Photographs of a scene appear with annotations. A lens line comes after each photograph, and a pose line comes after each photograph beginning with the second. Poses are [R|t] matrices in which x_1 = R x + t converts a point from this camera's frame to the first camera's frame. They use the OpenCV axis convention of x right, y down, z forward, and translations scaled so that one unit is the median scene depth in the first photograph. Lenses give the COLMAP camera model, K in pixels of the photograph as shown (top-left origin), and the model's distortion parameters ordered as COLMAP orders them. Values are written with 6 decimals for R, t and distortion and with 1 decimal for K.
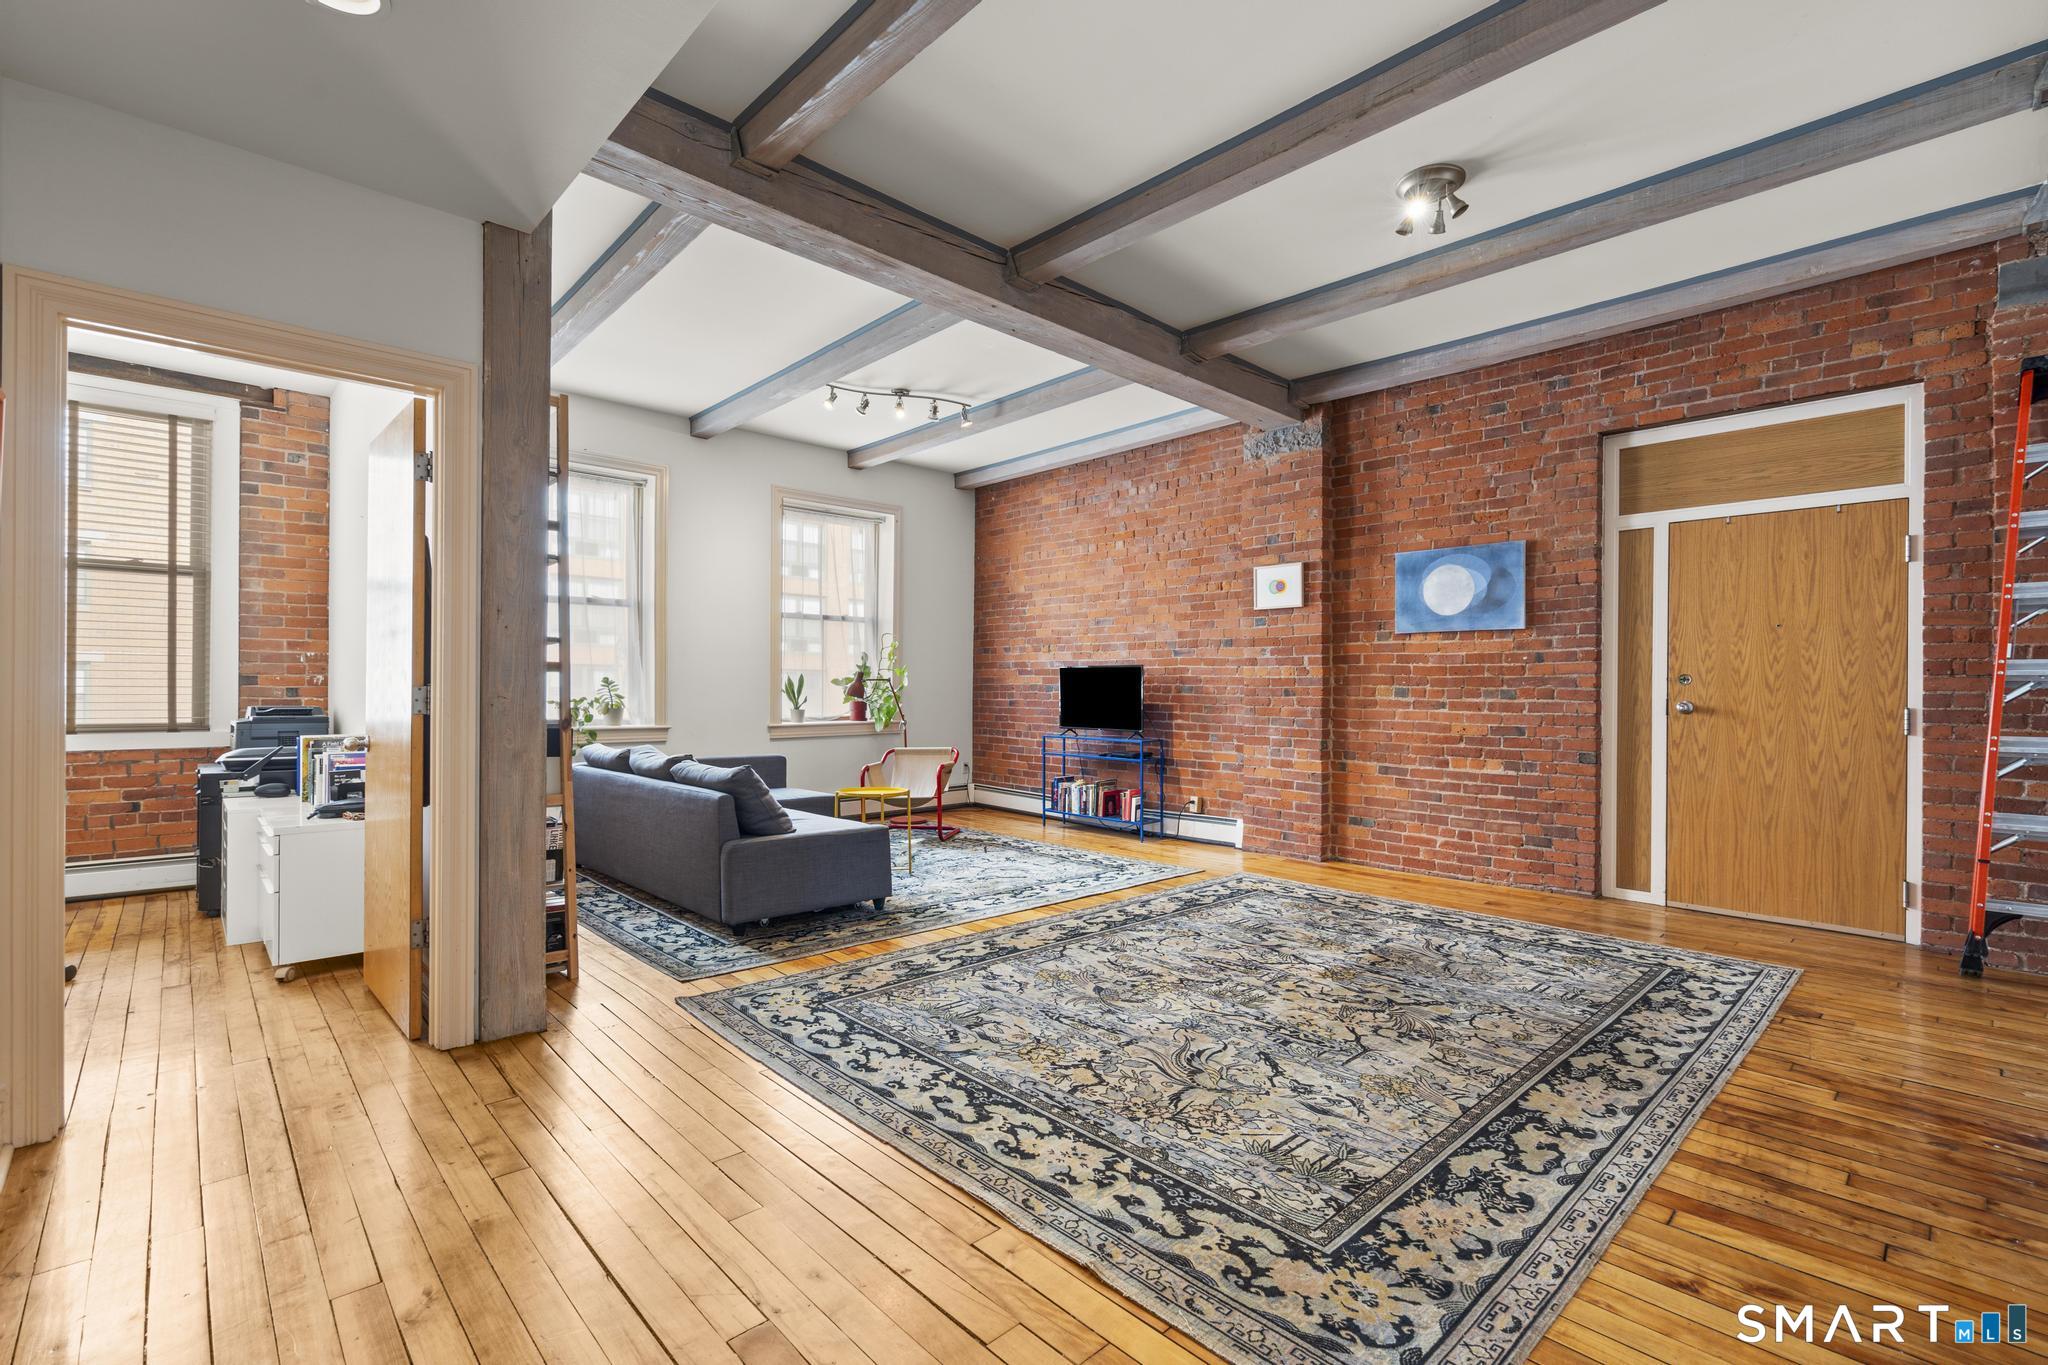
lens RADIAL K [[915.4, 0, 1023.3], [0, 915.4, 689.9], [0, 0, 1]] dist [-0.009127, 0.004132]
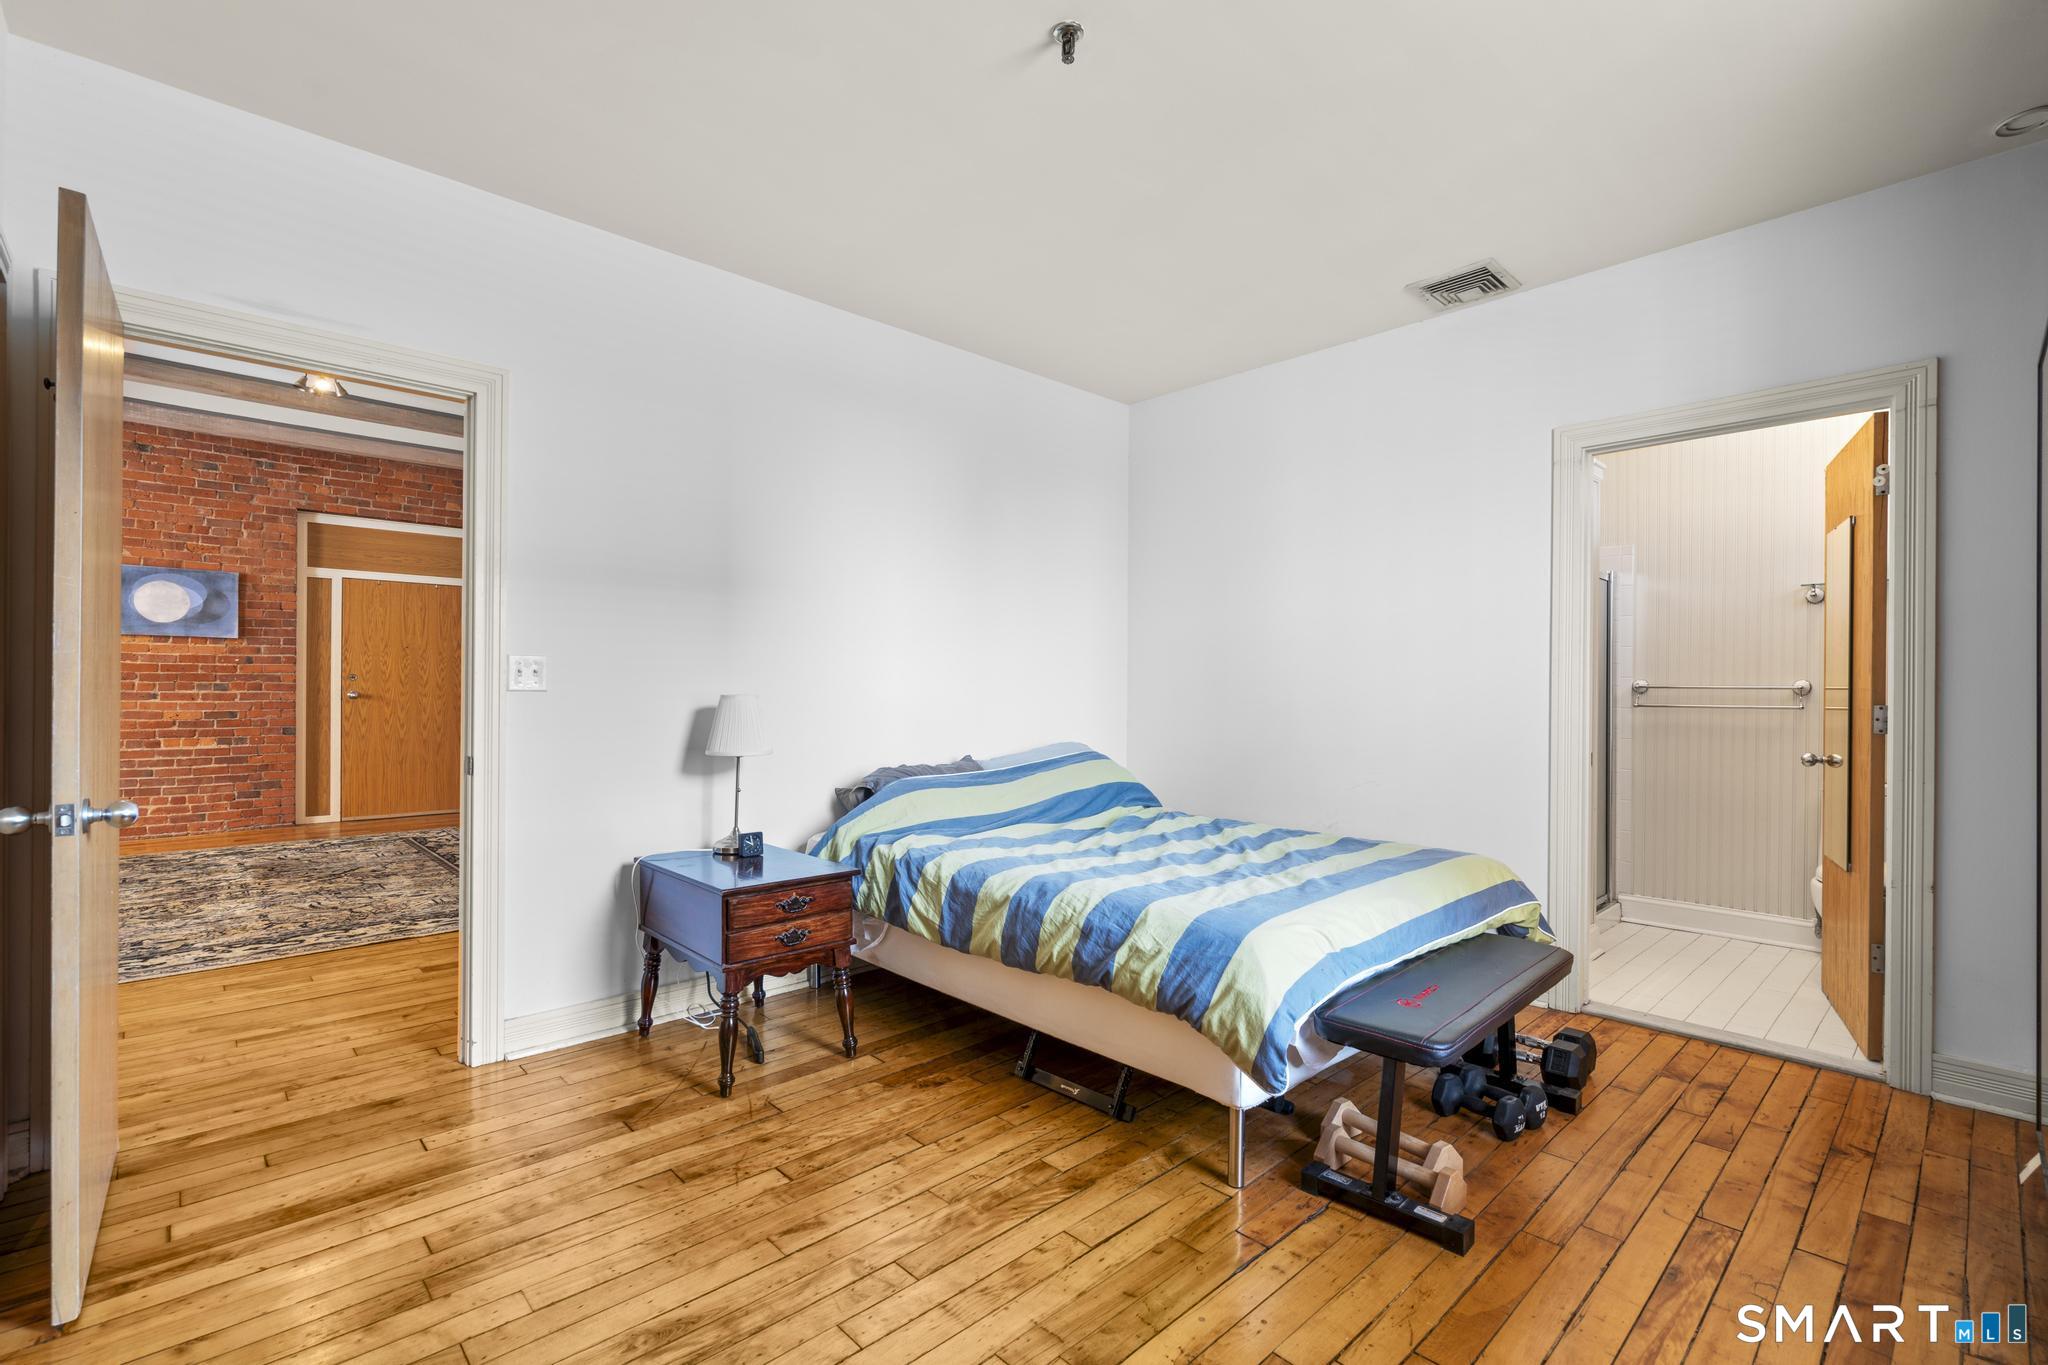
lens RADIAL K [[915.4, 0, 1021.2], [0, 915.4, 691.0], [0, 0, 1]] dist [-0.009127, 0.004132]
pose [[-0.013357, -0.010326, 0.999857, -0.803890], [-0.006810, 0.999924, 0.010235, -0.010844], [-0.999888, -0.006673, -0.013426, -0.137472]]
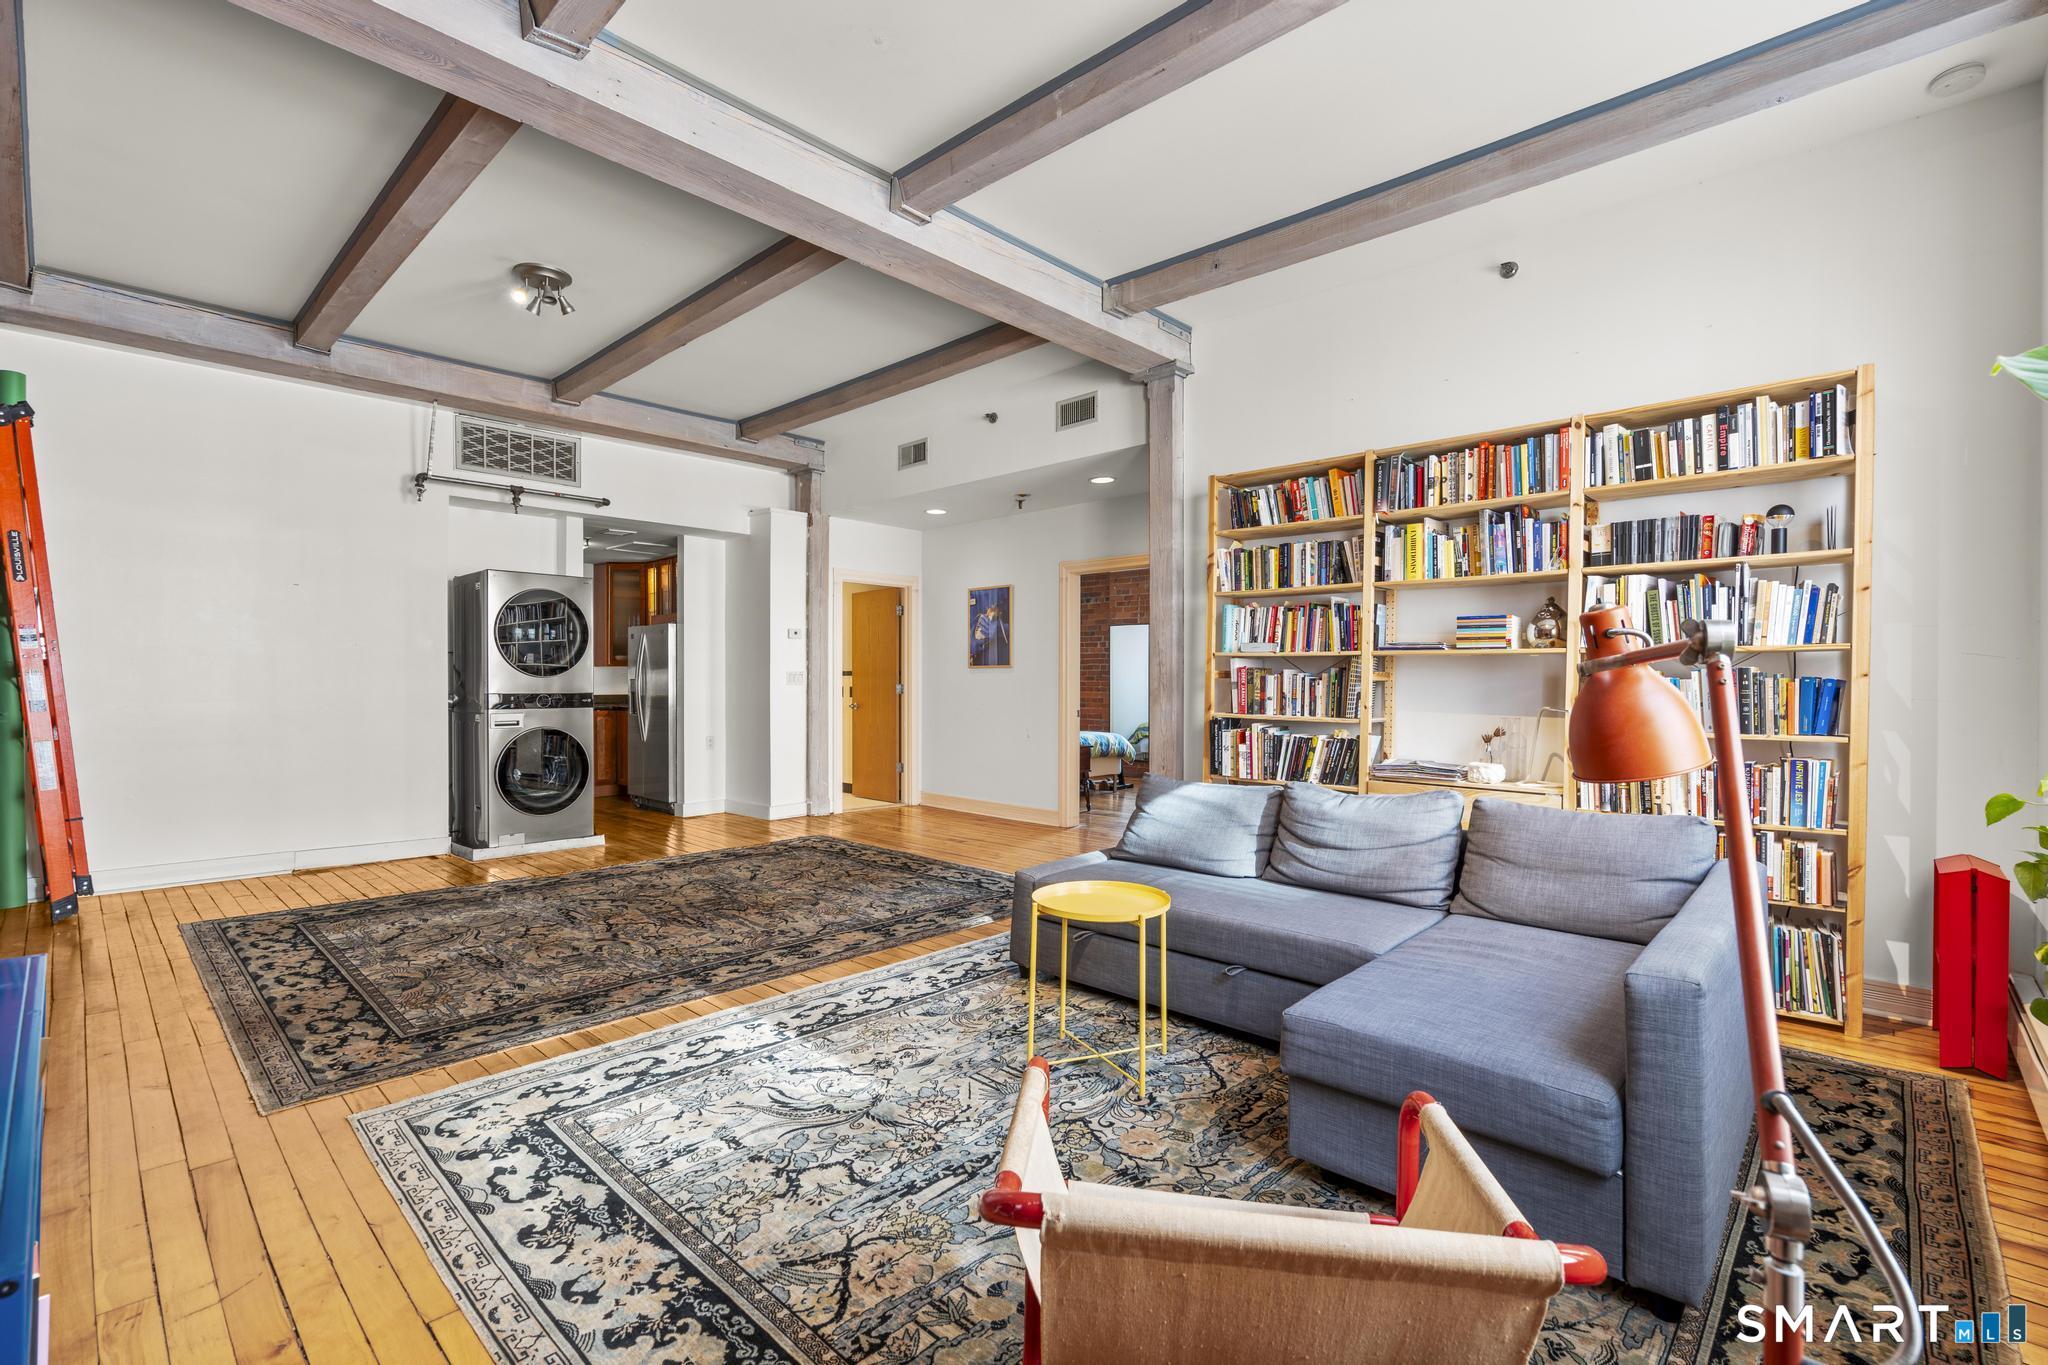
lens RADIAL K [[915.4, 0, 1025.2], [0, 915.4, 691.1], [0, 0, 1]] dist [-0.009127, 0.004132]
pose [[-0.997939, -0.010794, -0.063253, -0.094080], [-0.011554, 0.999865, 0.011663, -0.009008], [0.063118, 0.012370, -0.997929, 1.573001]]
